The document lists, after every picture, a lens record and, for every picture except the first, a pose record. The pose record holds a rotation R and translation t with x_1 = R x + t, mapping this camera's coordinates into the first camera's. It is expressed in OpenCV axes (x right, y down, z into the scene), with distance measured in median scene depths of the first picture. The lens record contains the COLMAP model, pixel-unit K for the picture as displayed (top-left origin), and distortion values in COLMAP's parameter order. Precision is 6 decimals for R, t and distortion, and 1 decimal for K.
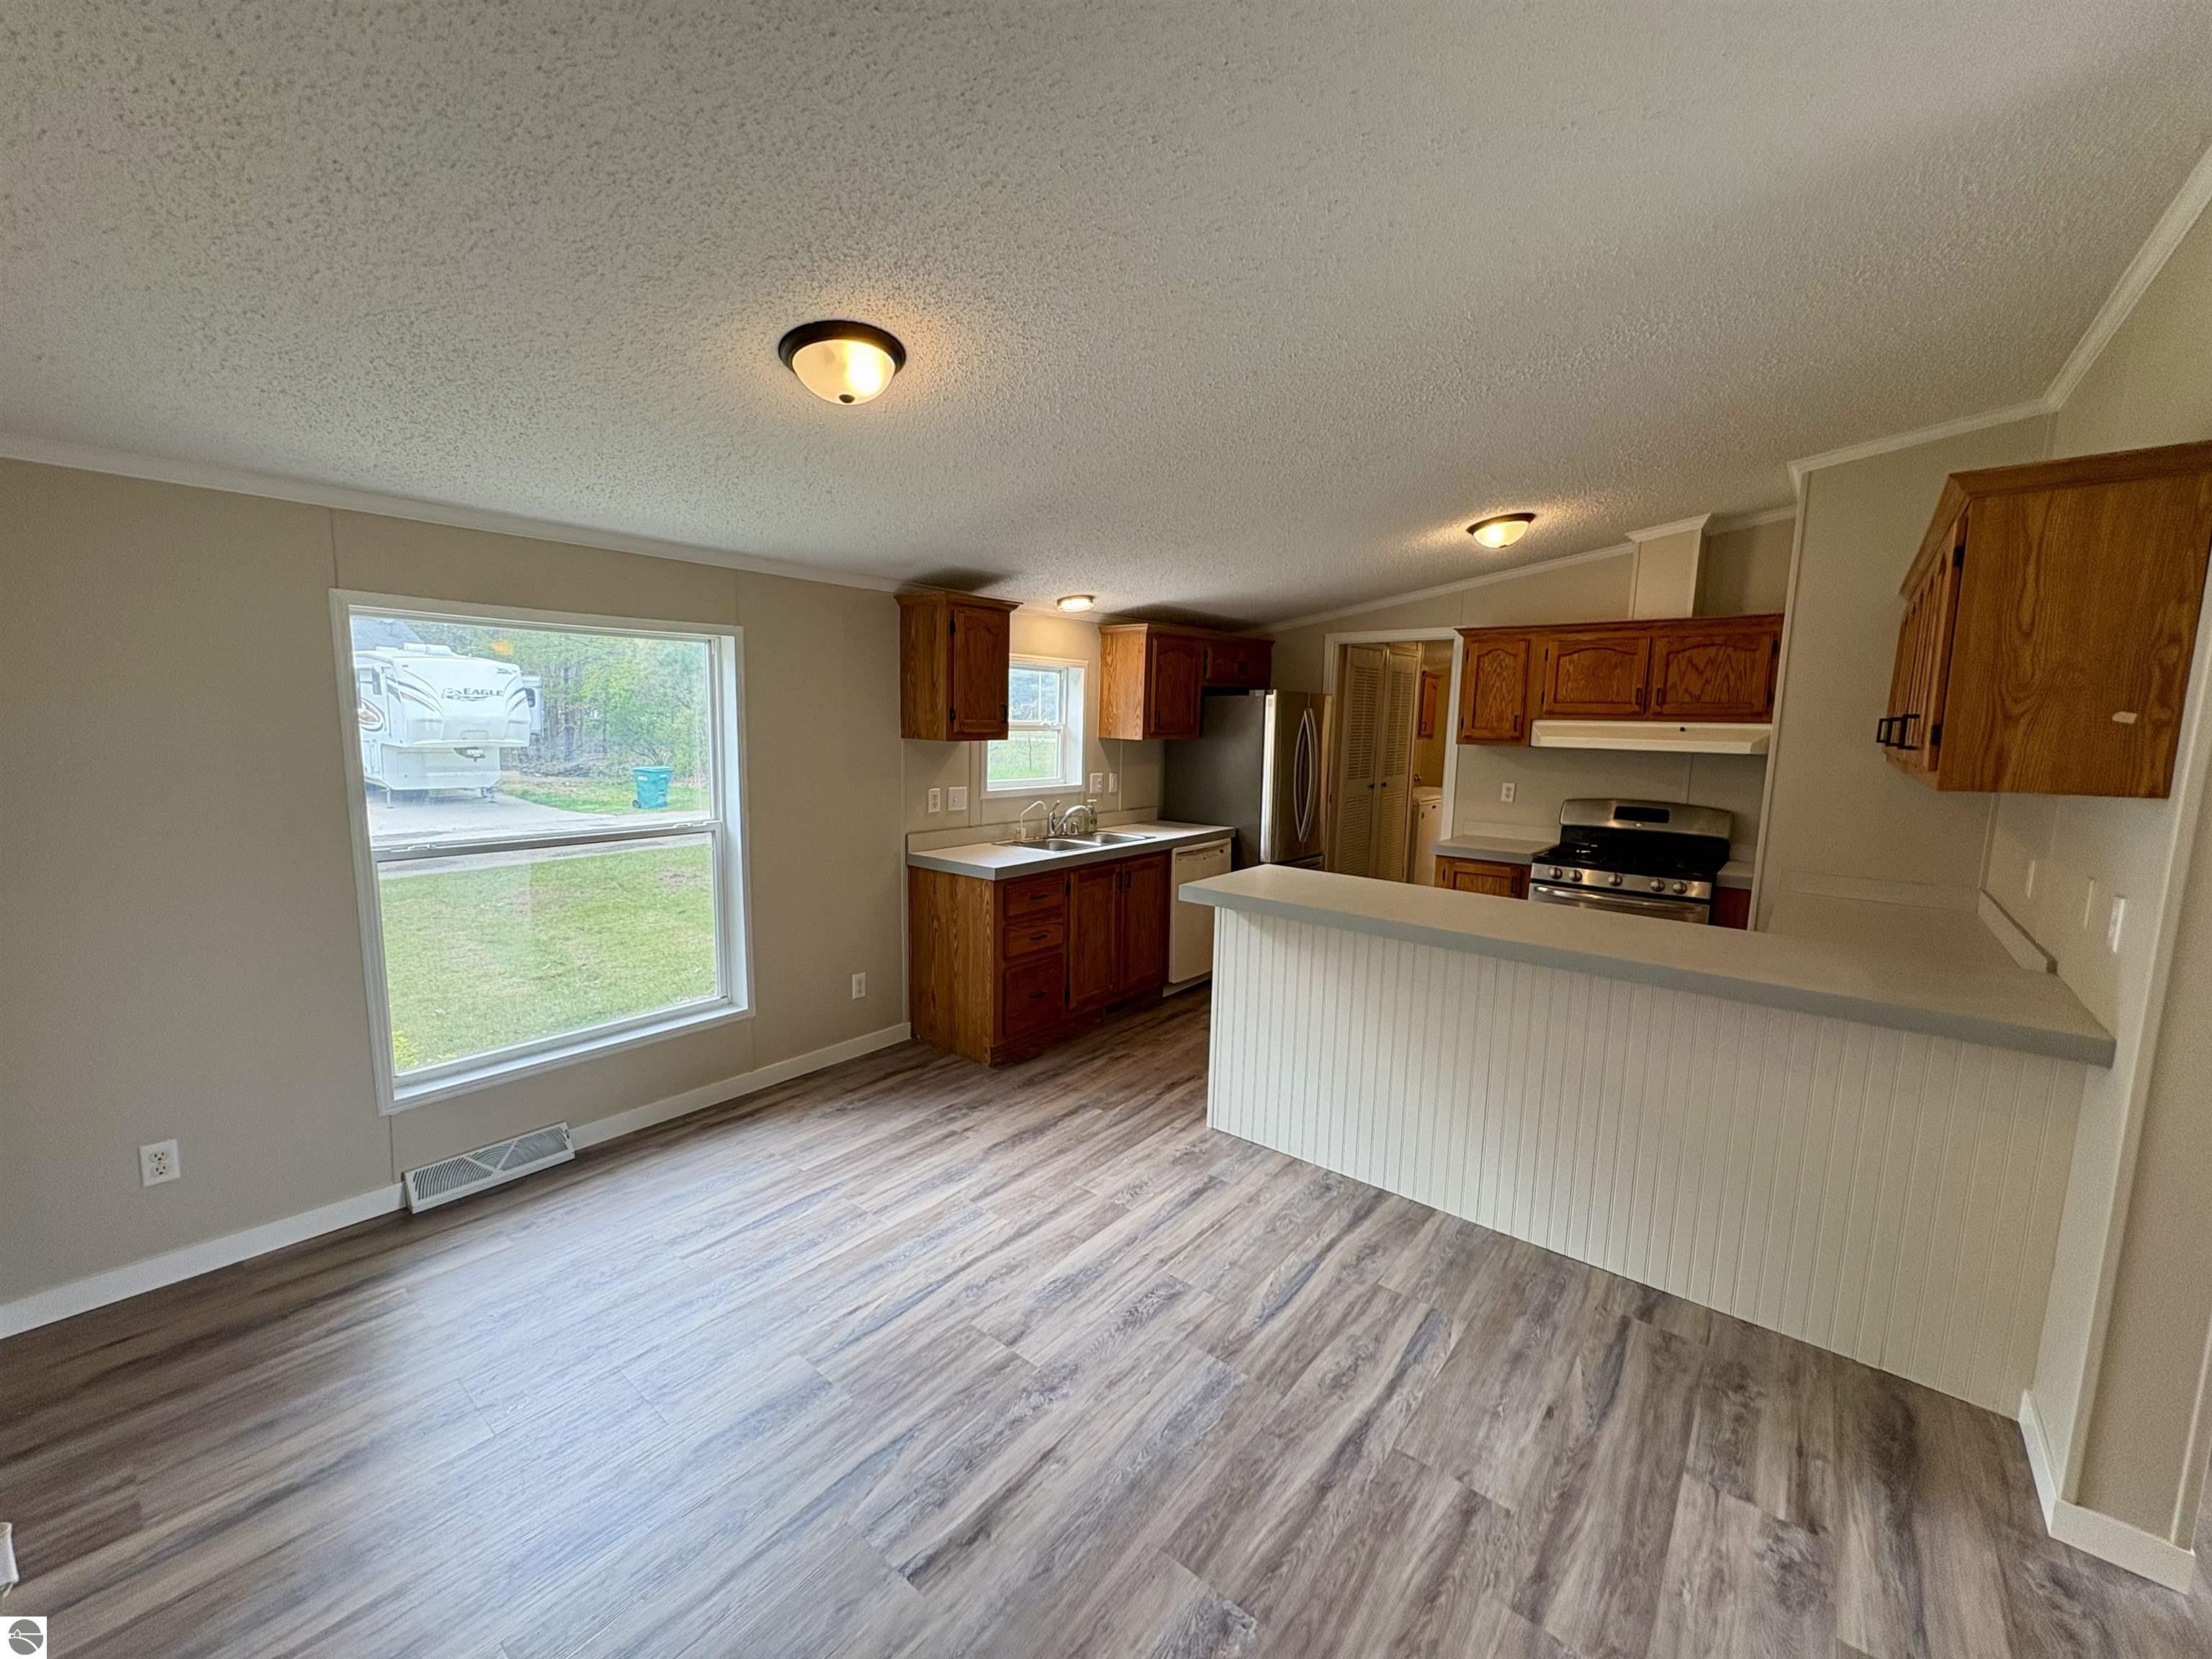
lens RADIAL K [[877.4, 0, 1105.7], [0, 877.4, 818.0], [0, 0, 1]] dist [0.001297, -0.000237]
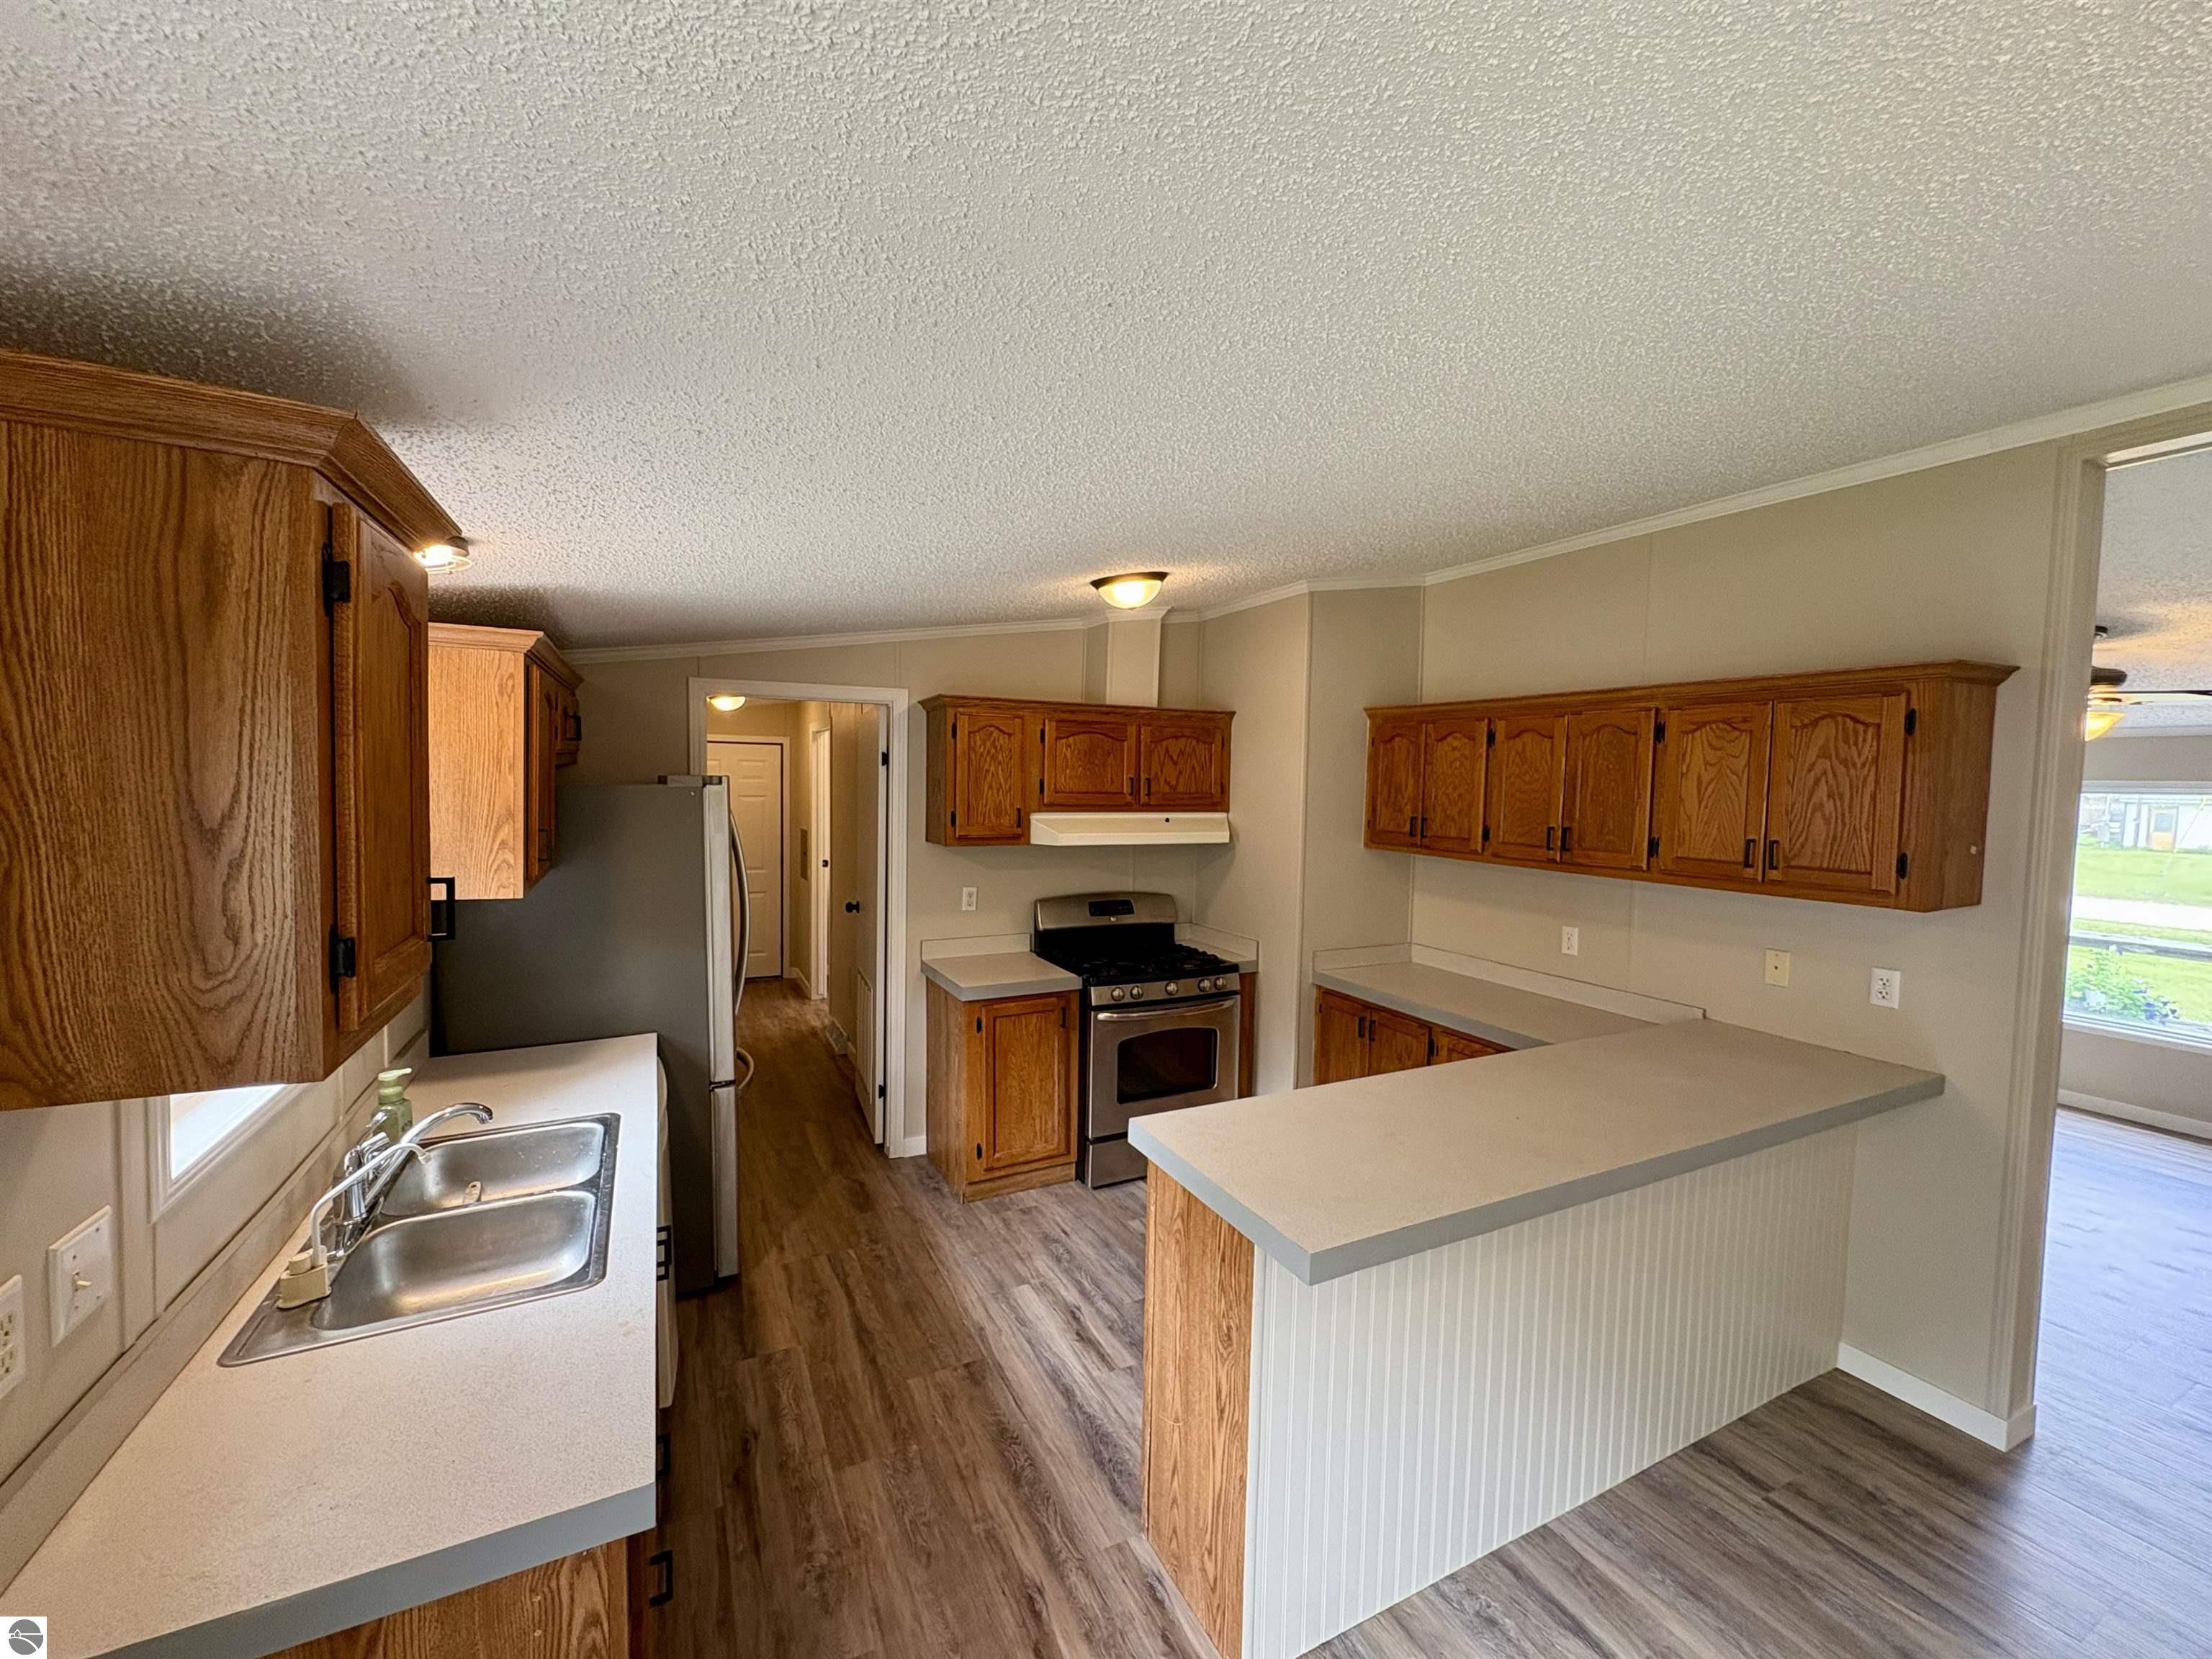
lens RADIAL K [[877.4, 0, 1098.9], [0, 877.4, 841.3], [0, 0, 1]] dist [0.001297, -0.000237]
pose [[0.416158, -0.077104, 0.906017, -0.272375], [0.097395, 0.994446, 0.039893, -0.126982], [-0.904061, 0.071639, 0.421356, 0.672710]]
